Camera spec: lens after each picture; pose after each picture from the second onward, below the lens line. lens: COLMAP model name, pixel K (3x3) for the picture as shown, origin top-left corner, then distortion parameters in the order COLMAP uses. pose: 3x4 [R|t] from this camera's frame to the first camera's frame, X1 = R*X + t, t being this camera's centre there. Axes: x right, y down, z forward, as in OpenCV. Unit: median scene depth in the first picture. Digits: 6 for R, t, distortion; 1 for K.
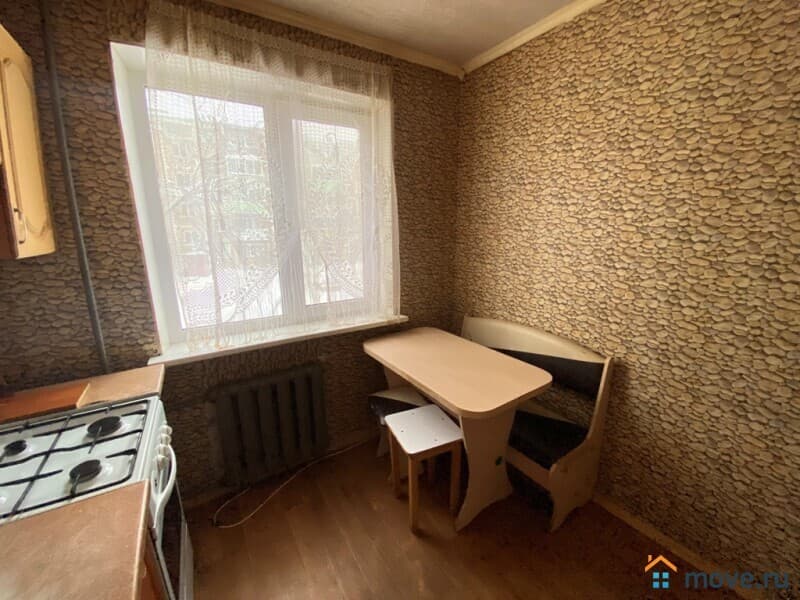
lens RADIAL K [[322.8, 0, 400.0], [0, 322.8, 300.0], [0, 0, 1]] dist [0.024949, -0.023353]
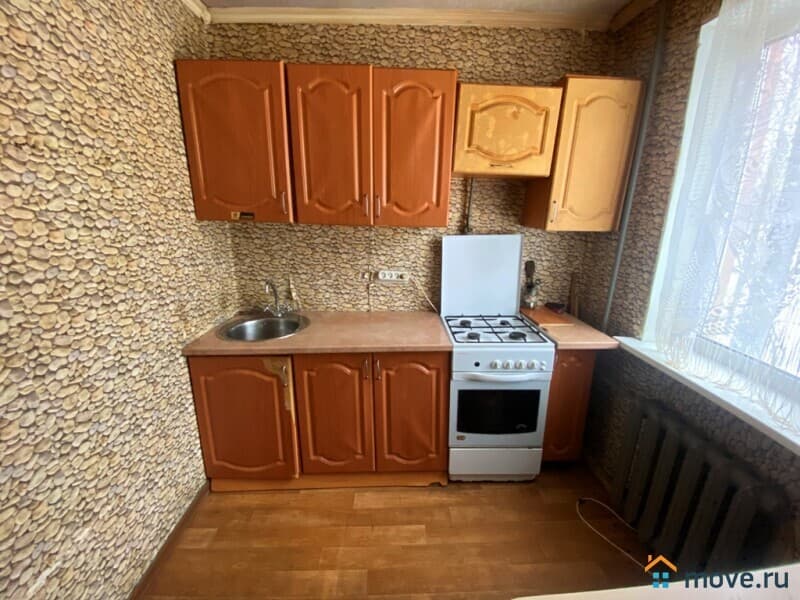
lens RADIAL K [[322.8, 0, 400.0], [0, 322.8, 300.0], [0, 0, 1]] dist [0.024949, -0.023353]
pose [[-0.525228, 0.226825, -0.820174, 0.439840], [-0.190516, 0.908011, 0.373121, -0.169723], [0.829360, 0.352230, -0.433699, 0.717596]]
